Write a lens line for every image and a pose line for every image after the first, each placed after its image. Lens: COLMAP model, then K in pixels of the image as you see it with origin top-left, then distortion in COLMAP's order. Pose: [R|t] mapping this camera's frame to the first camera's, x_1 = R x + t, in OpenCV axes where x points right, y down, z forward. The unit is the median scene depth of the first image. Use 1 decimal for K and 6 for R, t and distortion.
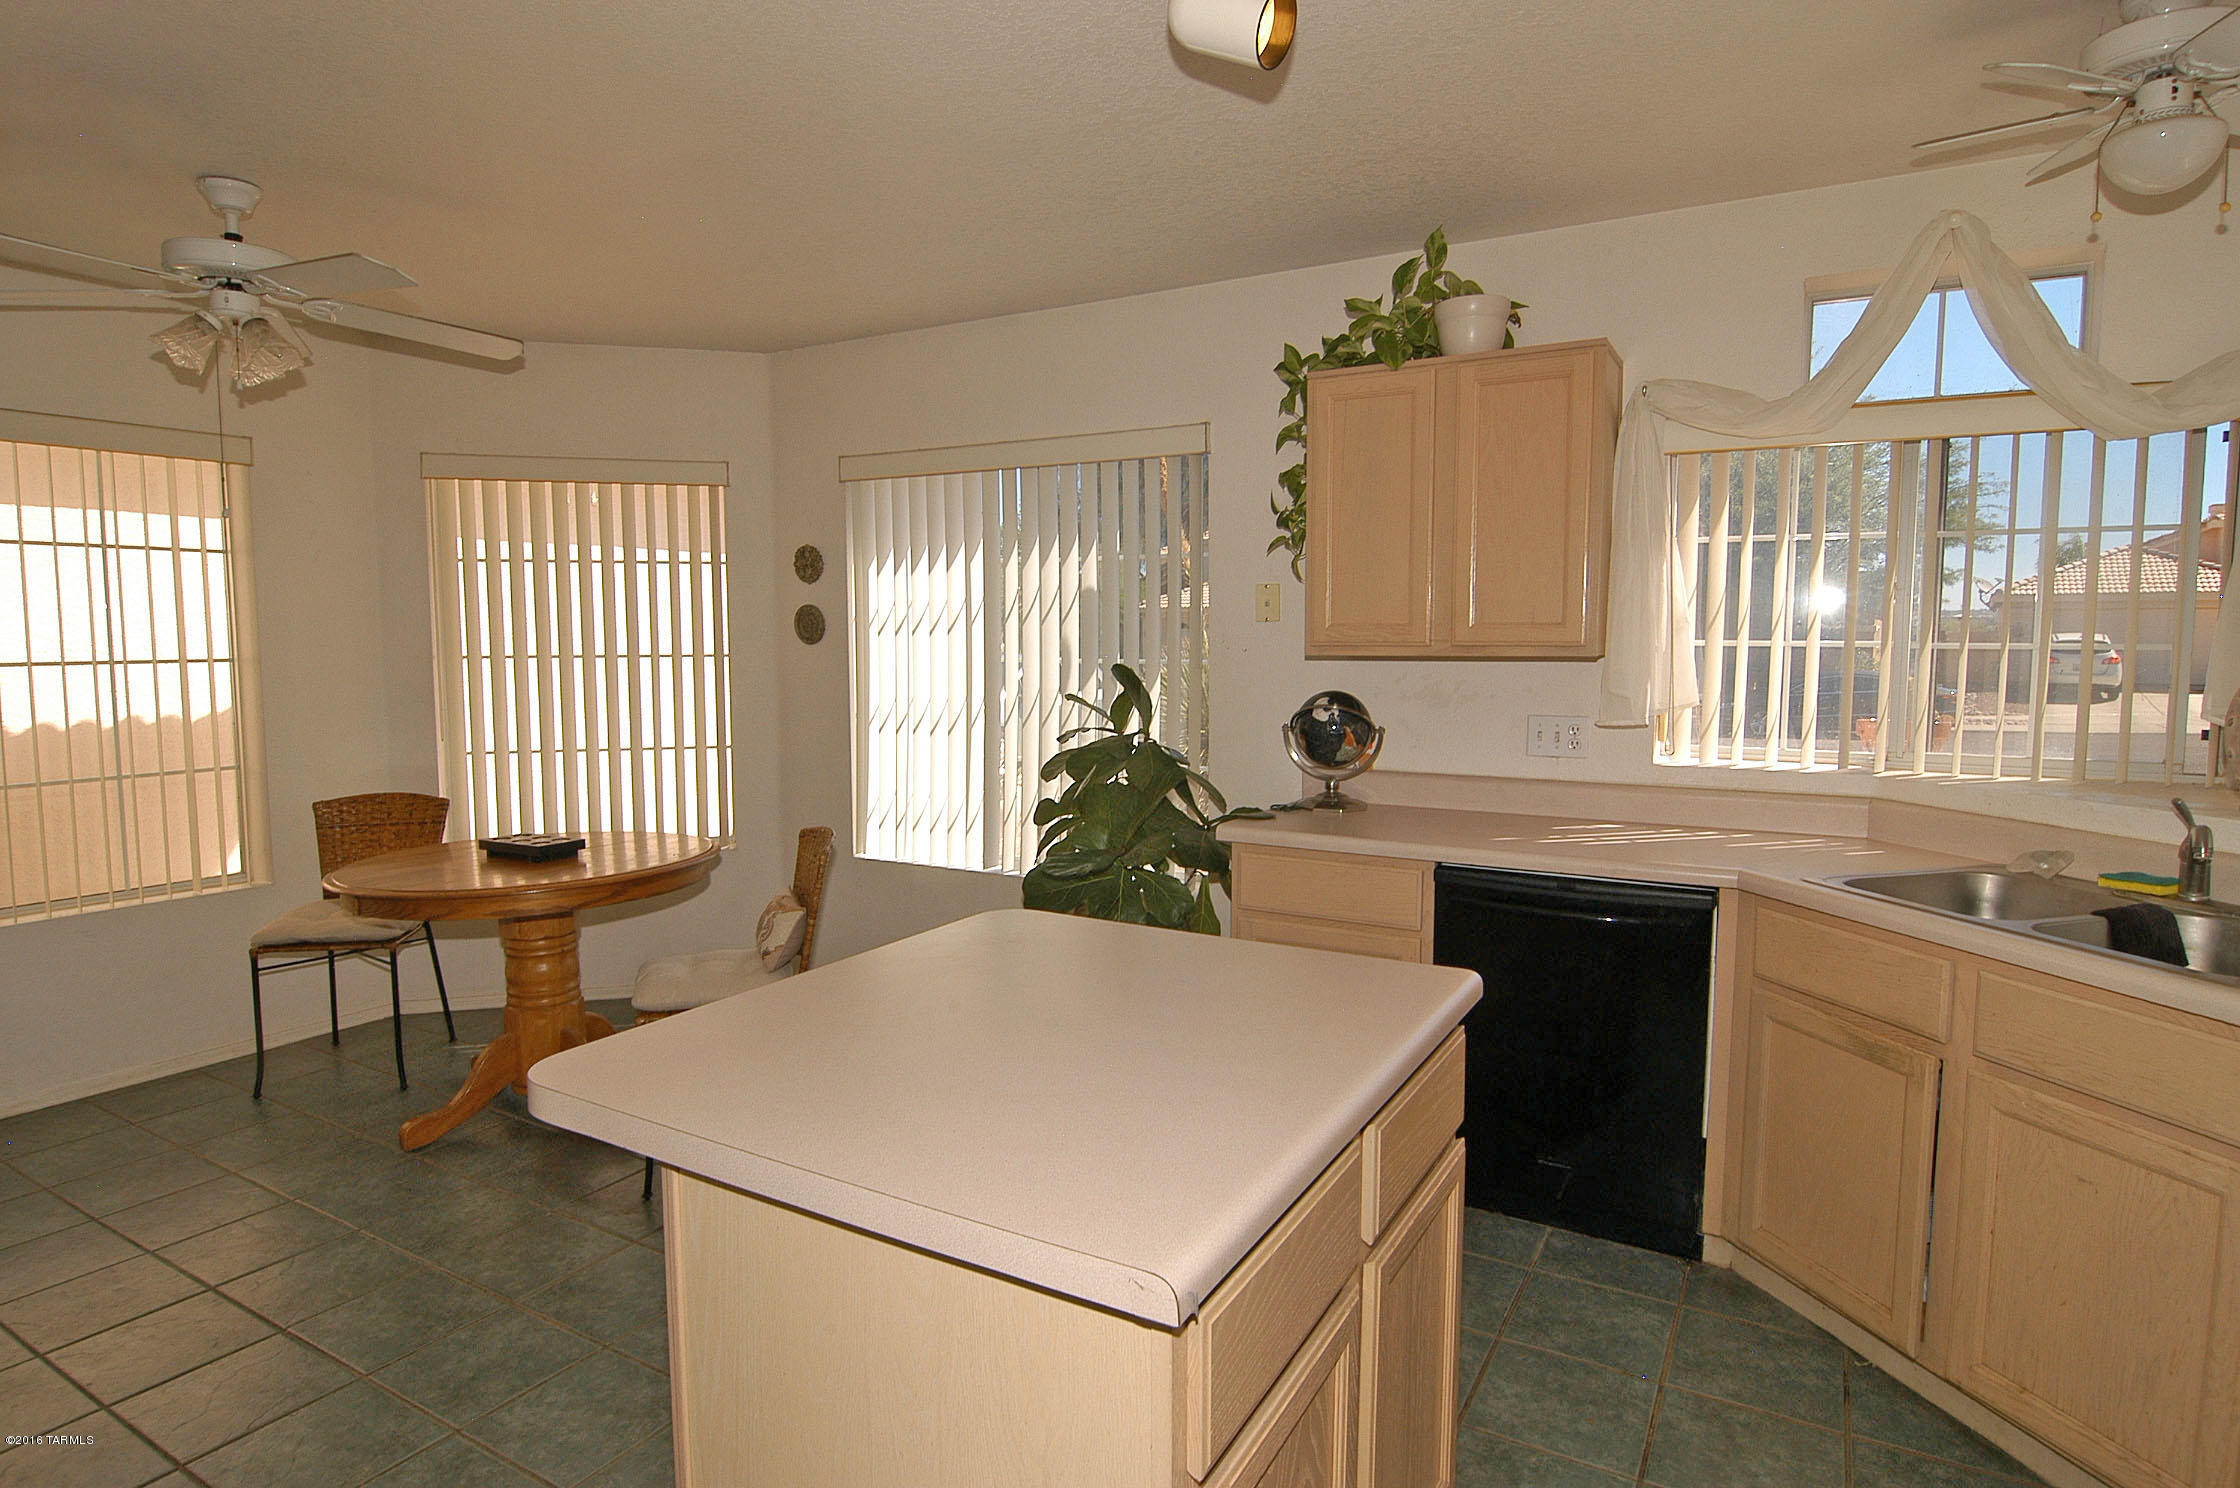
lens RADIAL K [[1197.9, 0, 1125.9], [0, 1197.9, 737.9], [0, 0, 1]] dist [-0.010511, -0.010646]
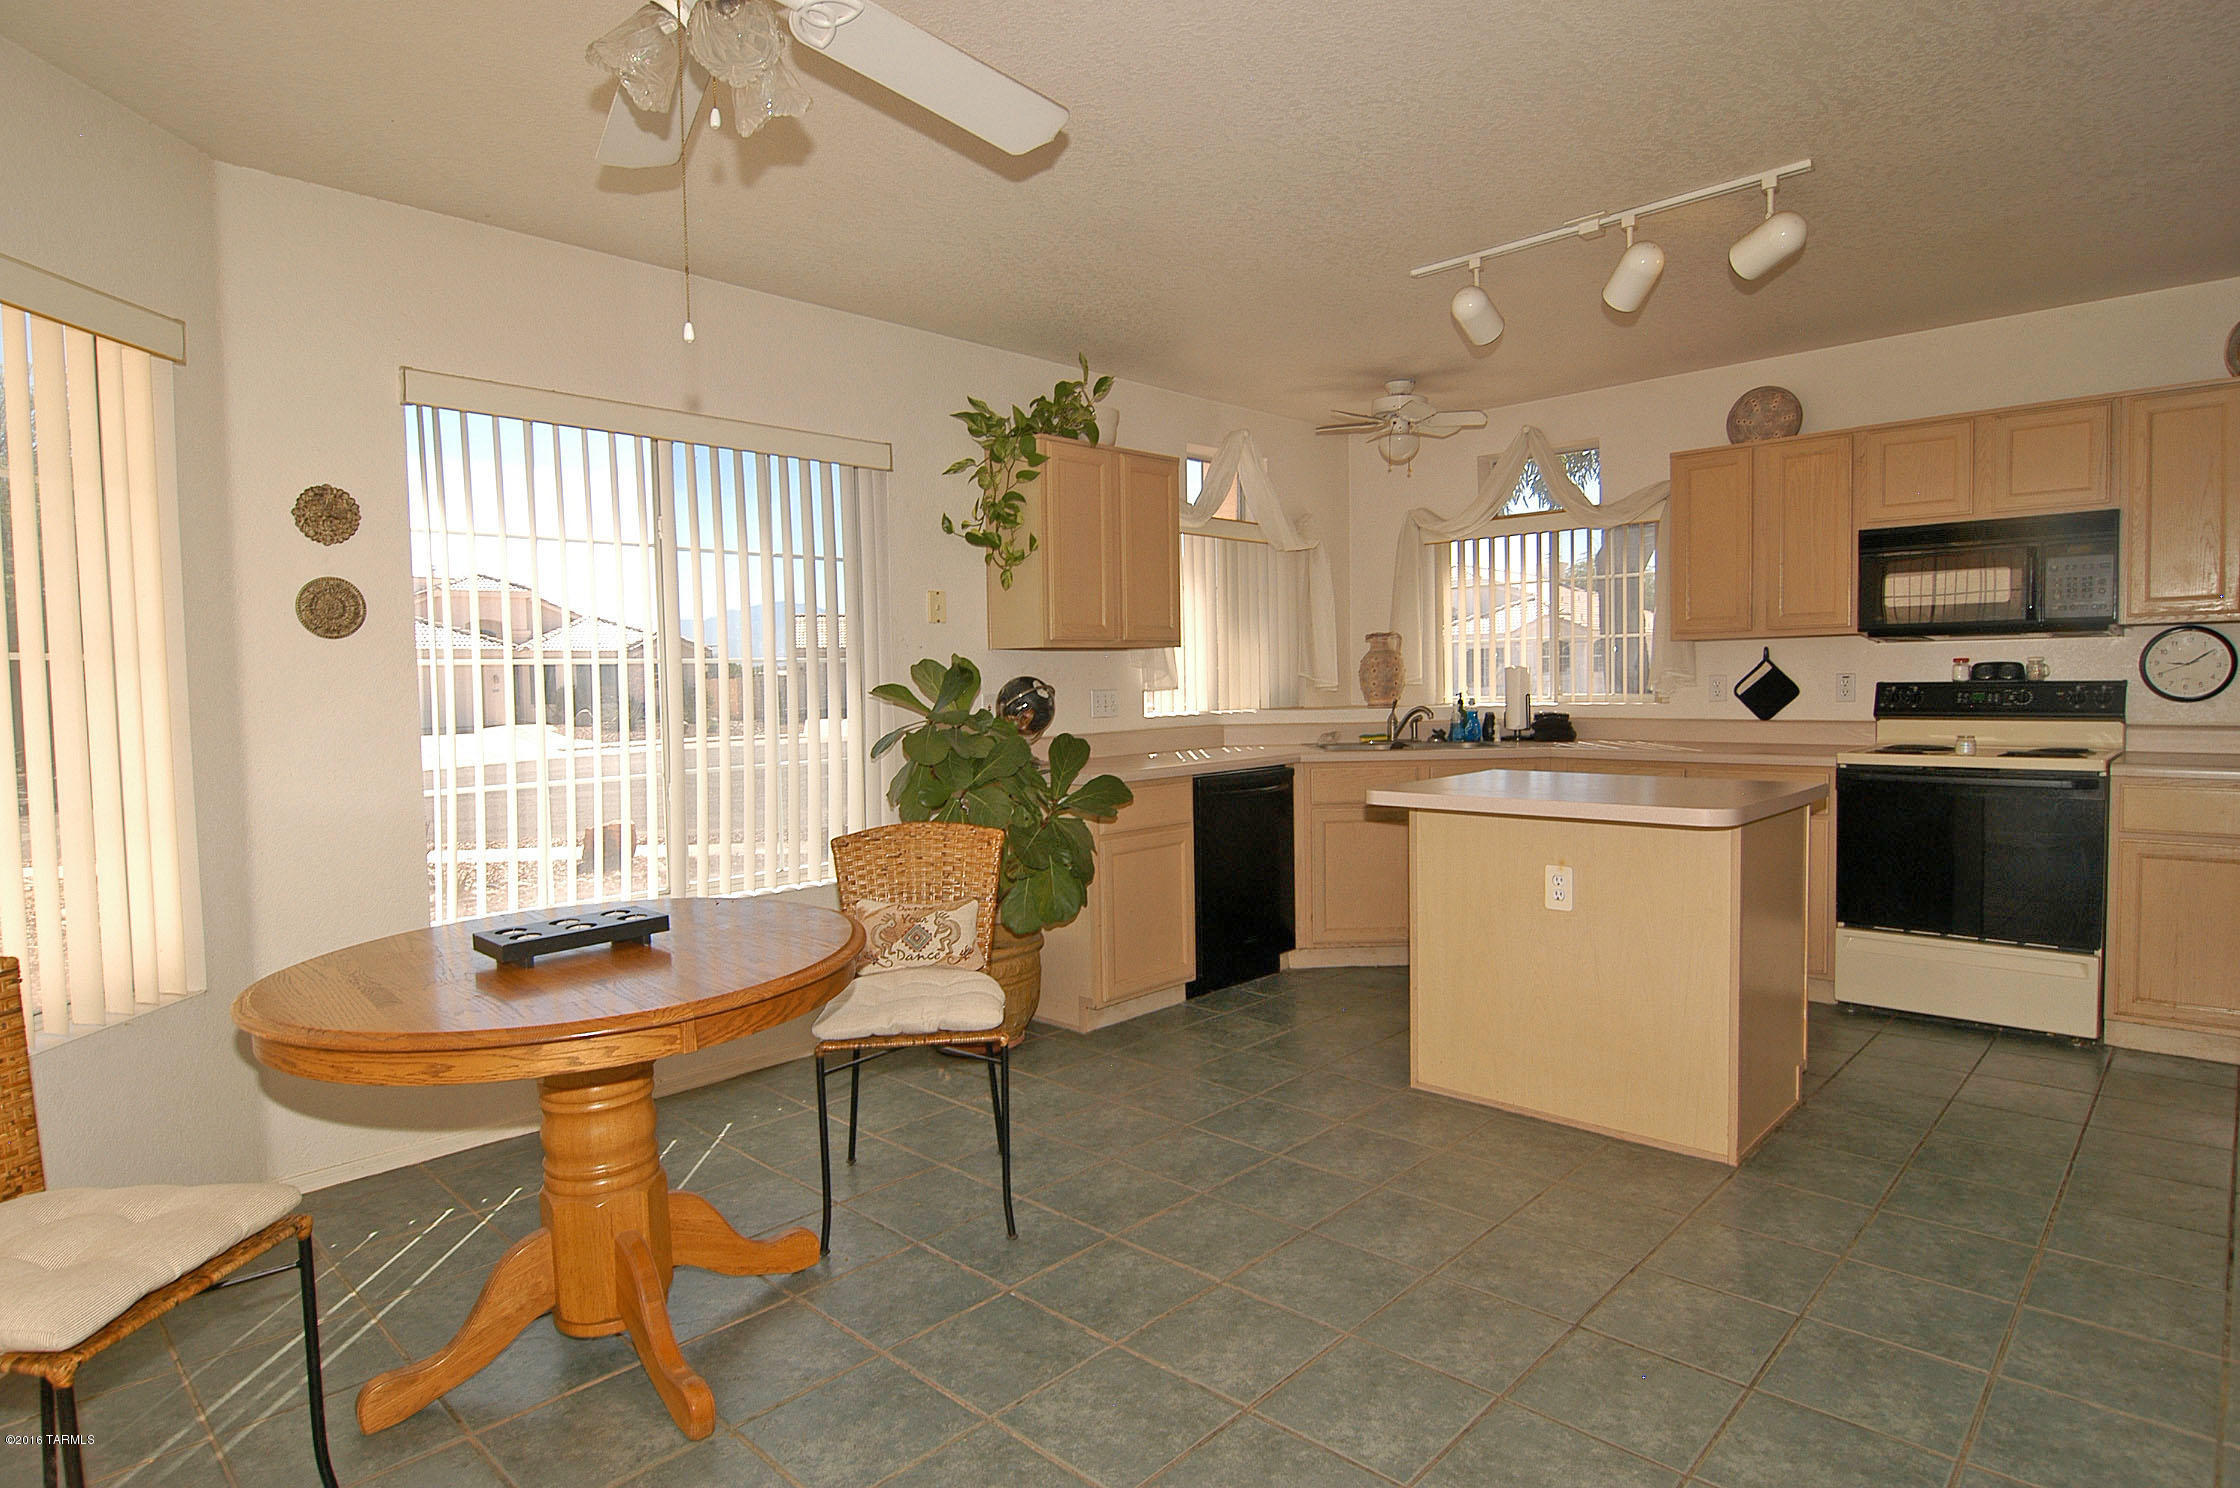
lens RADIAL K [[1197.9, 0, 1125.9], [0, 1197.9, 737.9], [0, 0, 1]] dist [-0.010511, -0.010646]
pose [[0.233508, -0.051978, 0.970965, -1.116010], [0.102824, 0.994291, 0.028498, -0.000007], [-0.966903, 0.093184, 0.237520, 0.619012]]
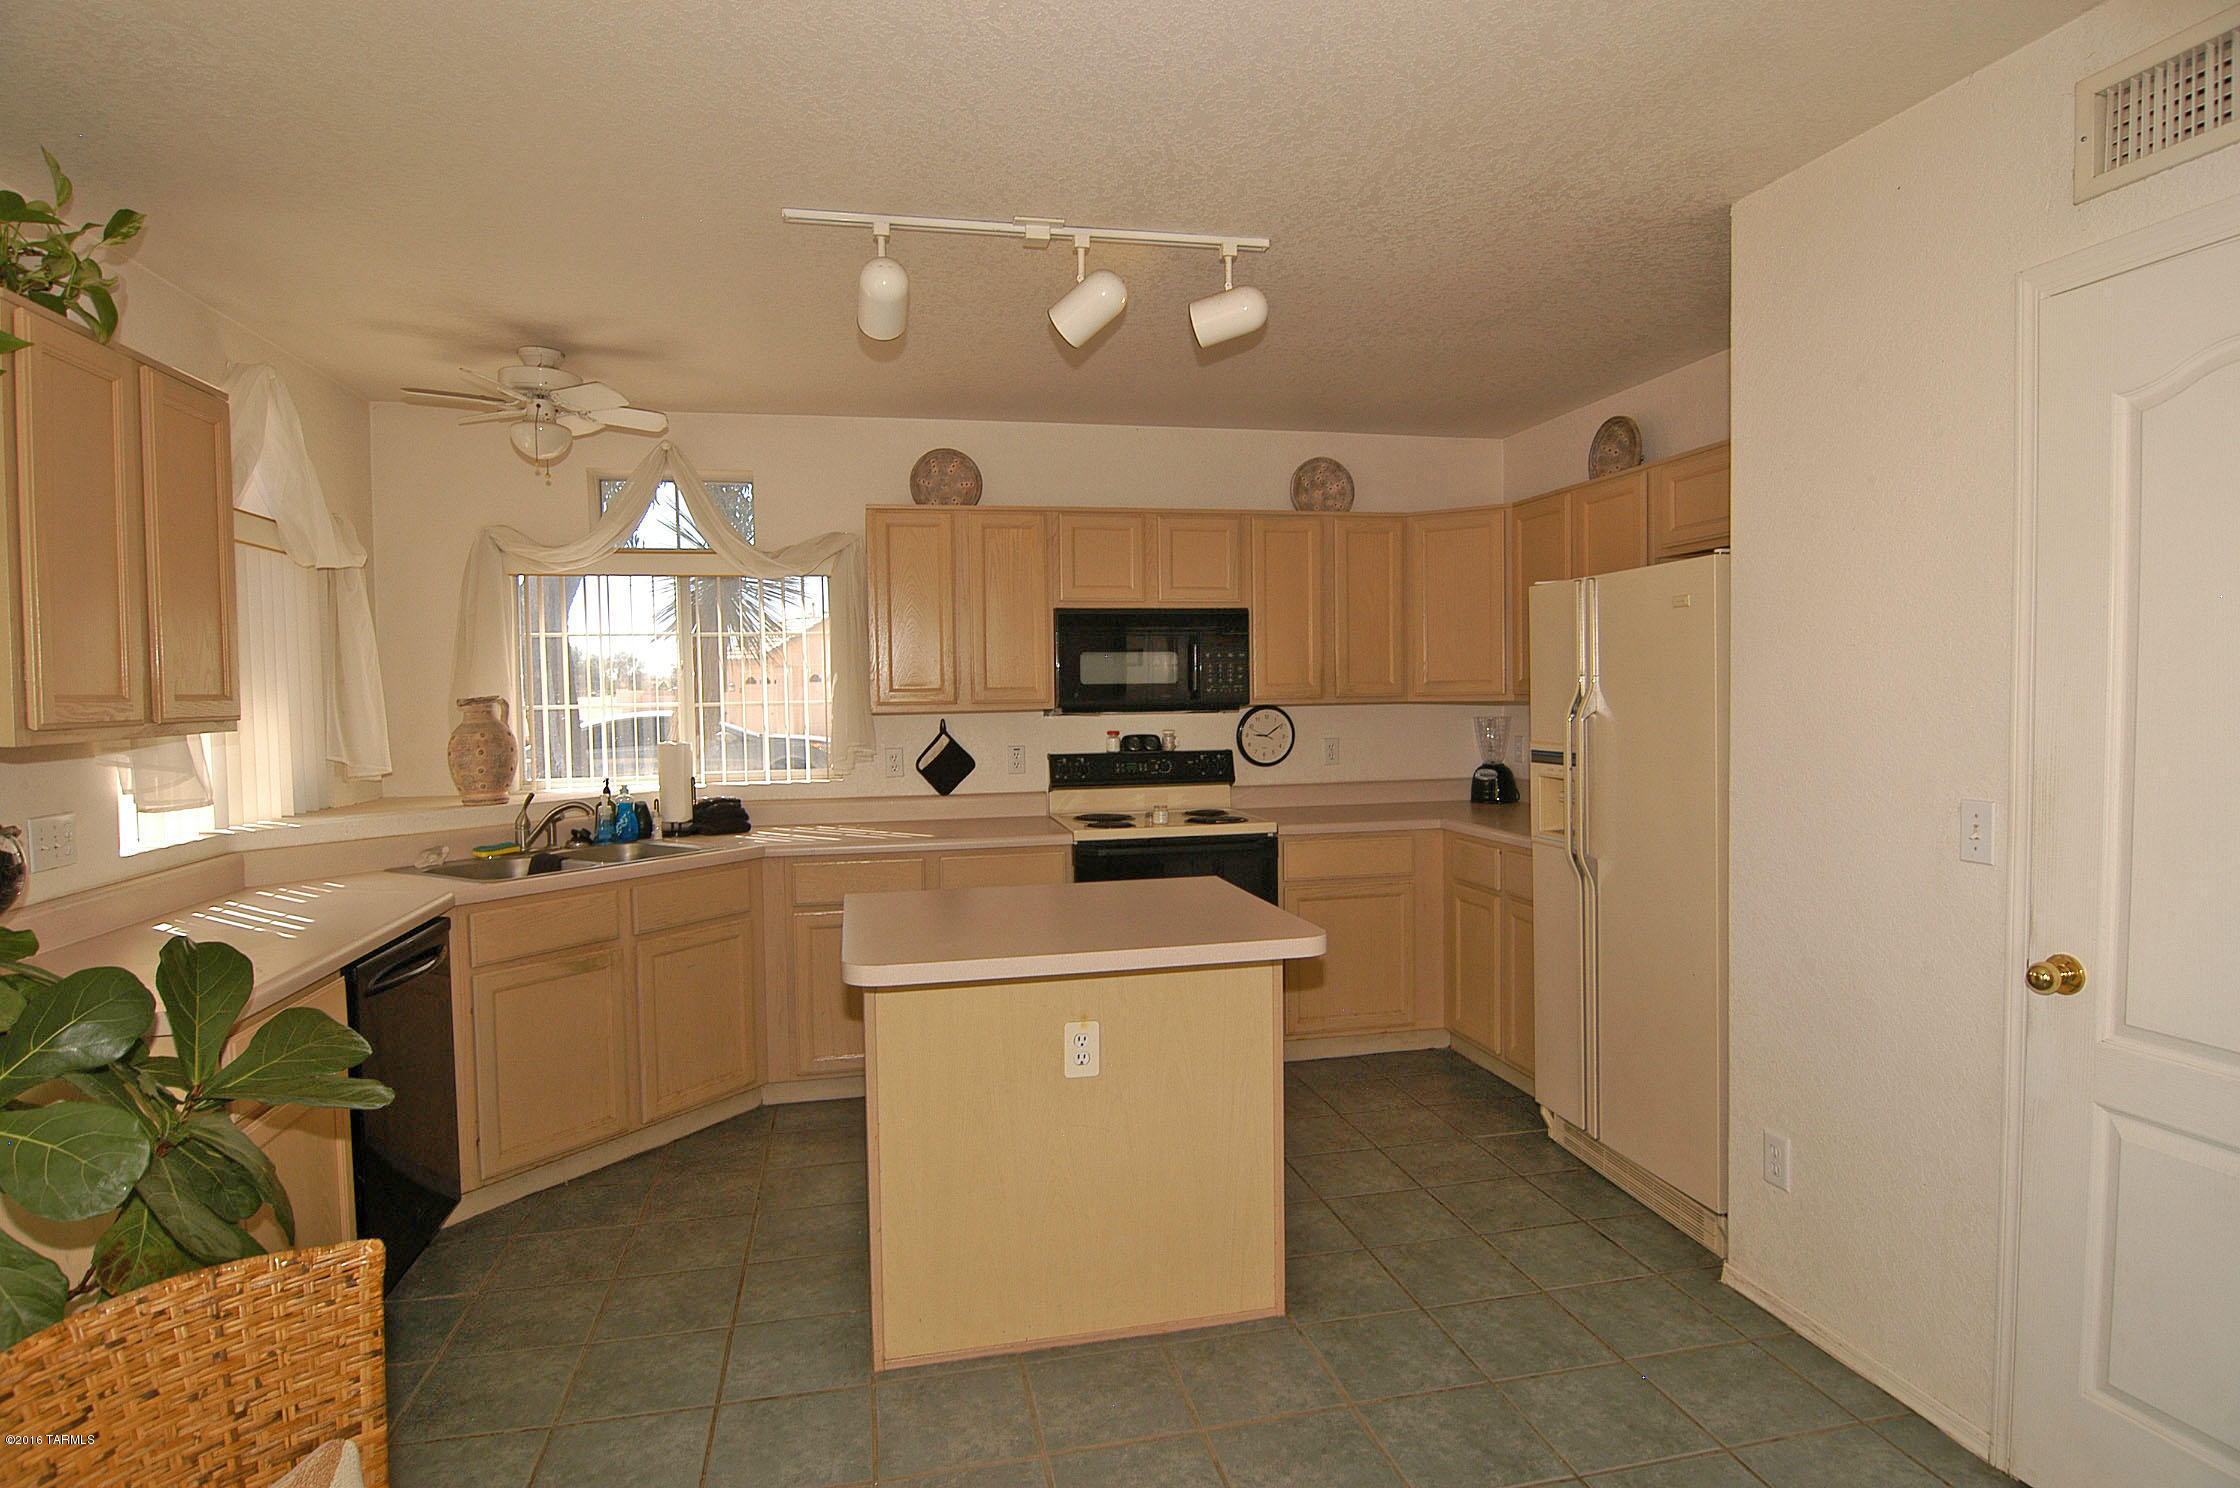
lens RADIAL K [[1197.9, 0, 1125.9], [0, 1197.9, 737.9], [0, 0, 1]] dist [-0.010511, -0.010646]
pose [[-0.676784, -0.017801, 0.735966, -0.677561], [0.079164, 0.992151, 0.096795, -0.088373], [-0.731913, 0.123771, -0.670063, 0.998336]]
